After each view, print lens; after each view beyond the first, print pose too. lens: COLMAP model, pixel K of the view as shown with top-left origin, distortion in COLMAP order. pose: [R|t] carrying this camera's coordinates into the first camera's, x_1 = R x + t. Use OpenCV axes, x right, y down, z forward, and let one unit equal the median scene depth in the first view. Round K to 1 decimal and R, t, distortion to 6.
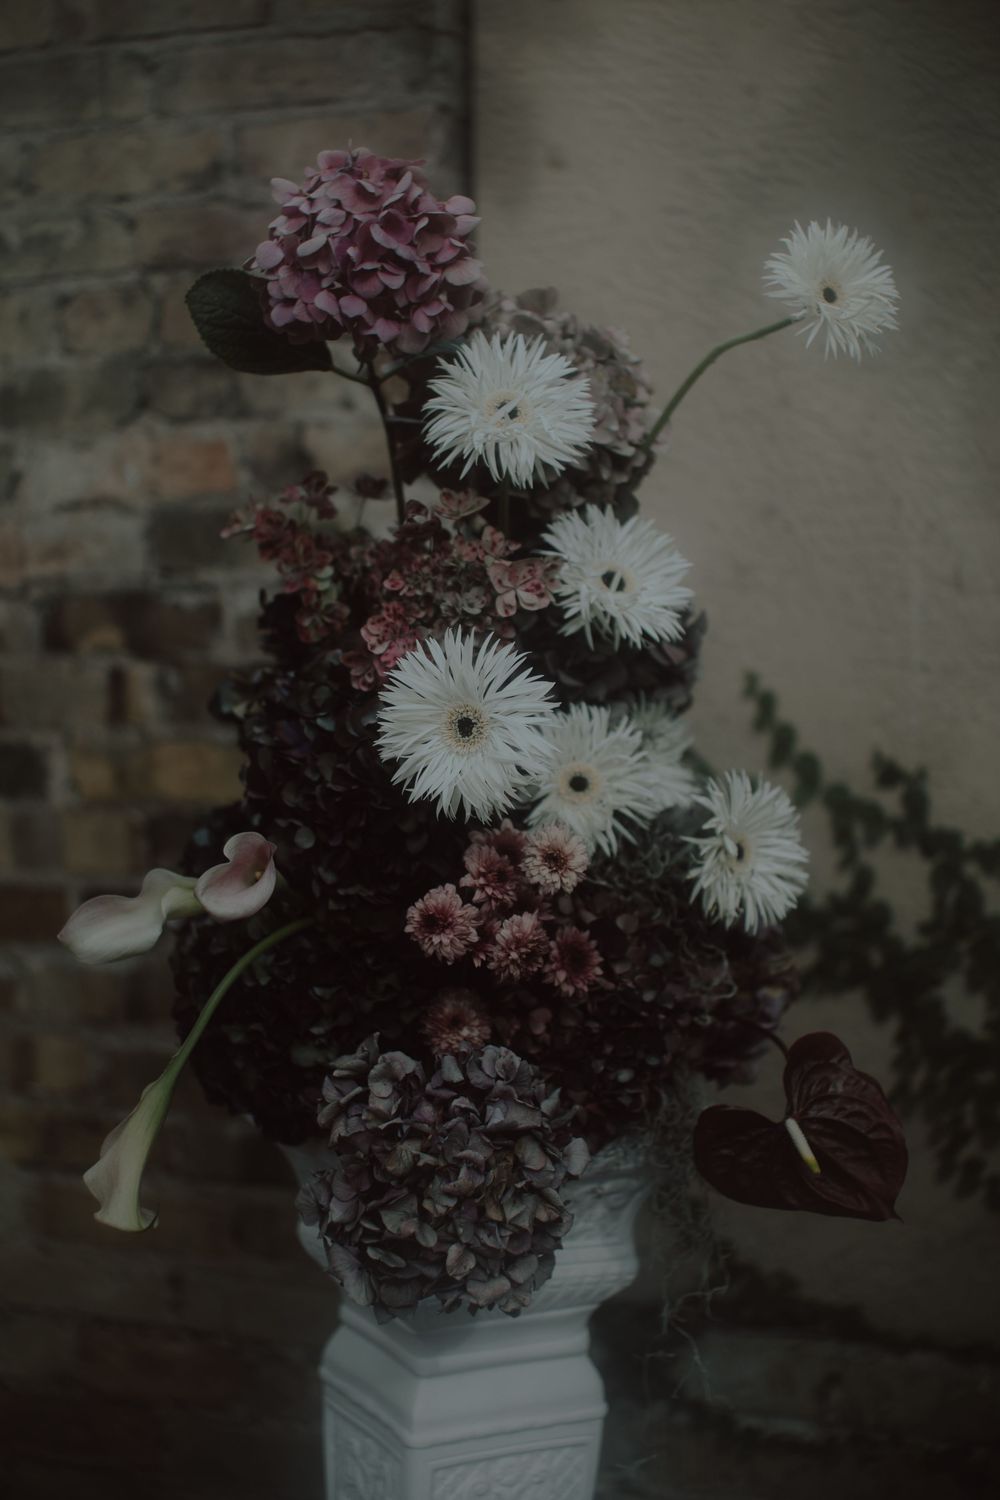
lens RADIAL K [[2338.1, 0, 501.6], [0, 2338.1, 694.7], [0, 0, 1]] dist [-0.069400, 0.000000]
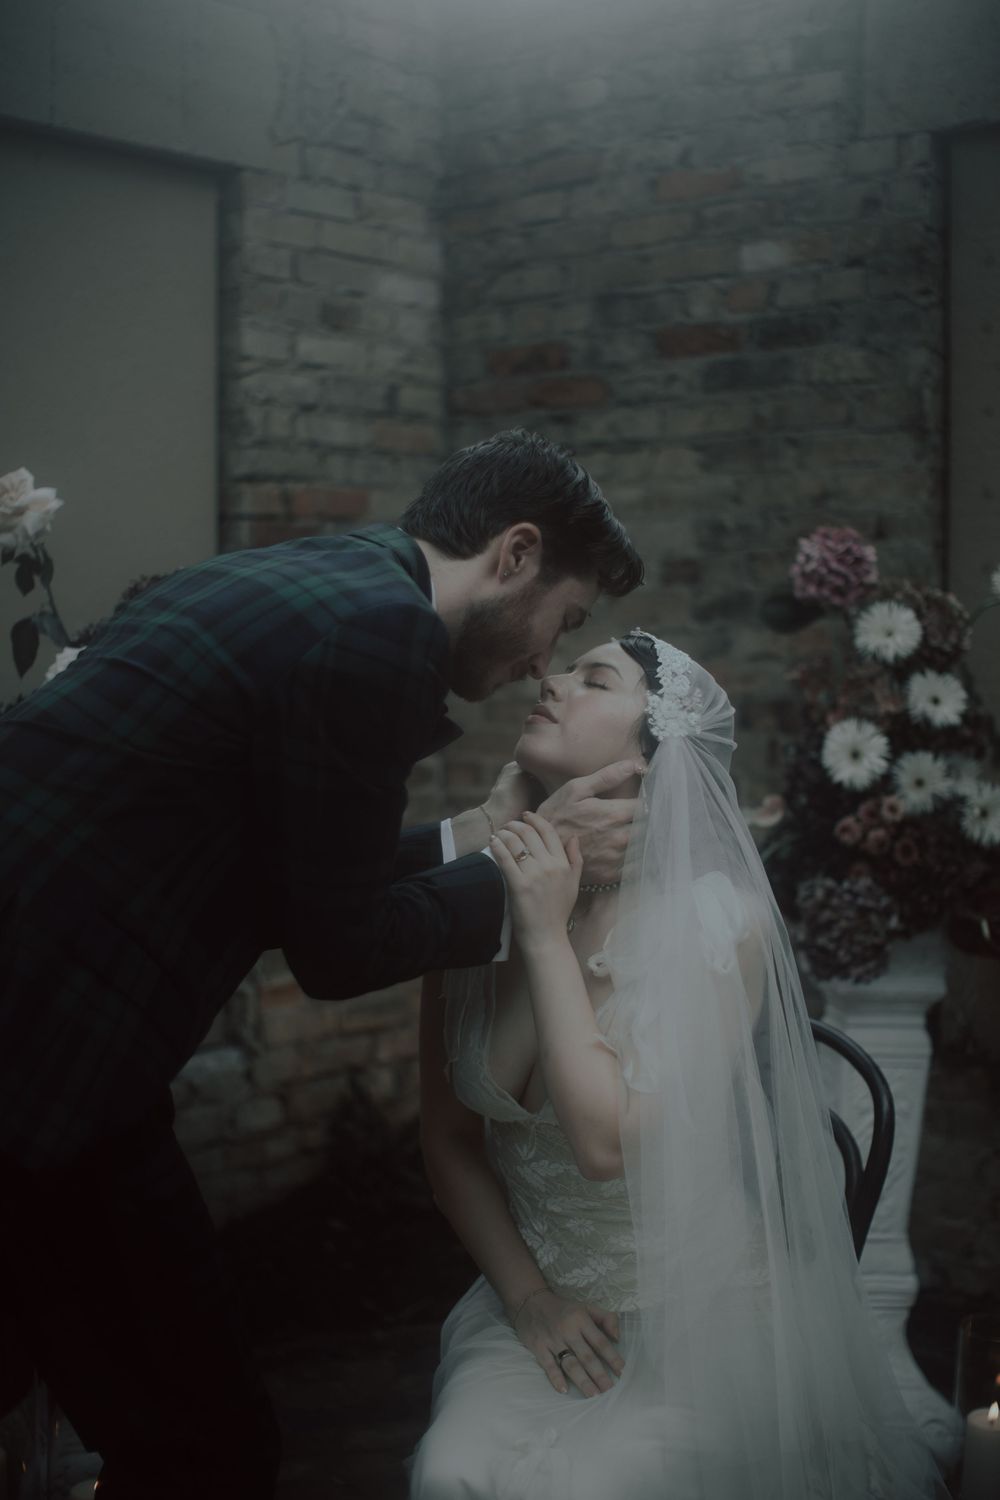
lens RADIAL K [[2338.1, 0, 504.8], [0, 2338.1, 674.9], [0, 0, 1]] dist [-0.069400, 0.000000]
pose [[0.936248, 0.021855, -0.350660, 0.479310], [-0.041639, 0.997931, -0.048979, 0.062136], [0.348864, 0.060458, 0.935221, -1.435809]]
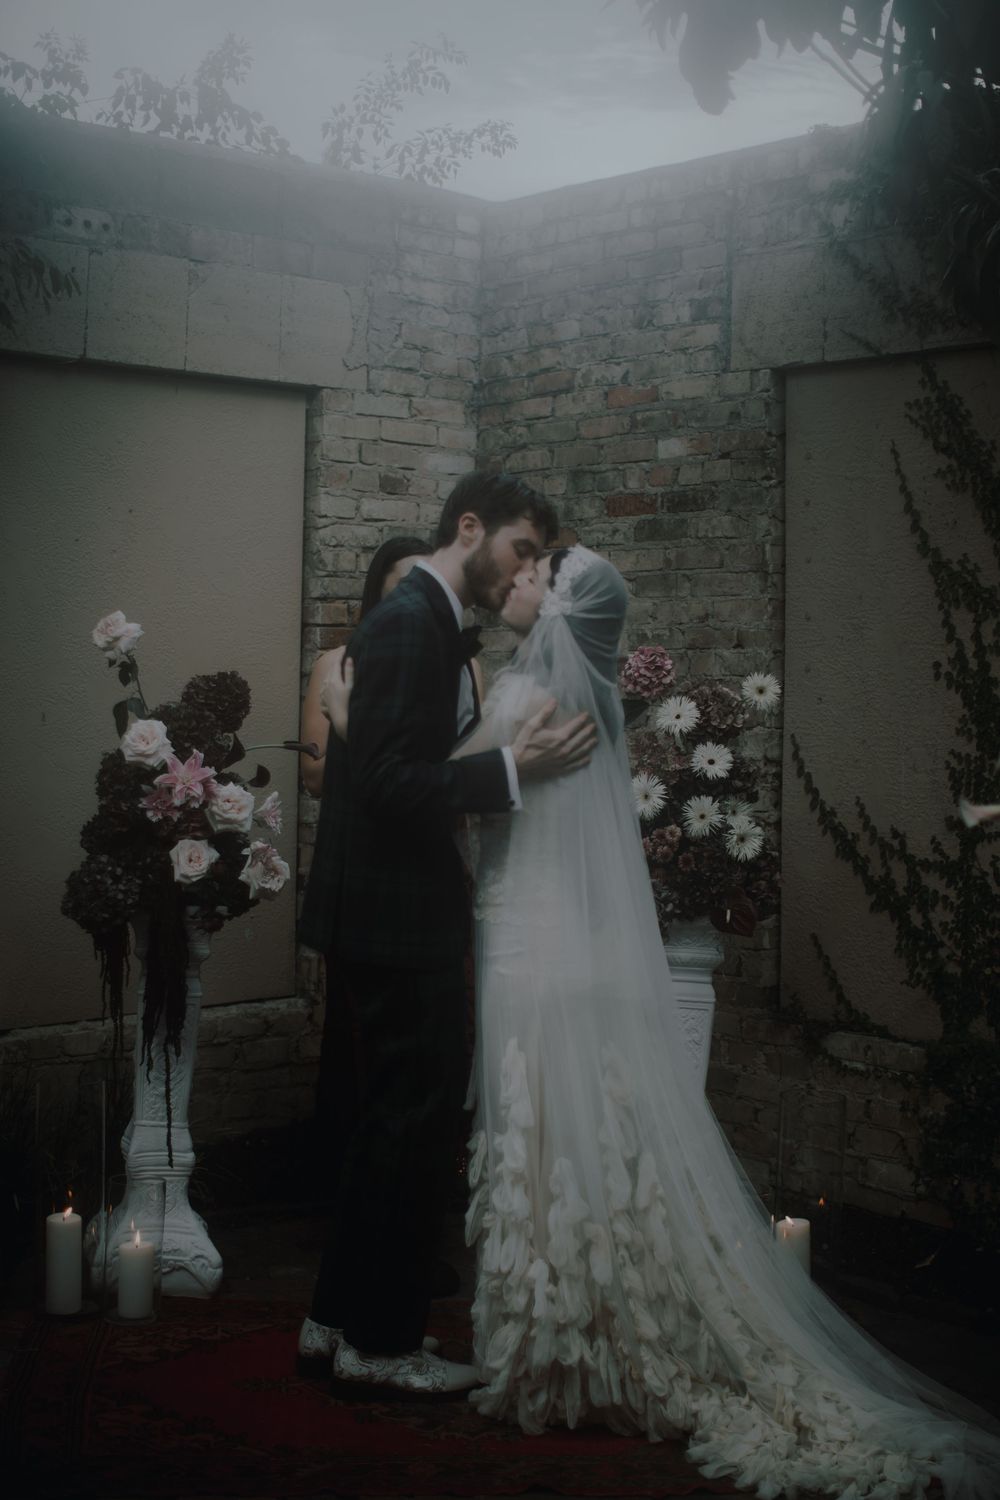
lens RADIAL K [[2338.1, 0, 505.9], [0, 2338.1, 480.0], [0, 0, 1]] dist [-0.069400, 0.000000]
pose [[0.870538, -0.010698, -0.491985, 1.591759], [-0.065955, 0.988207, -0.138192, 0.042405], [0.487661, 0.152750, 0.859566, -2.418888]]
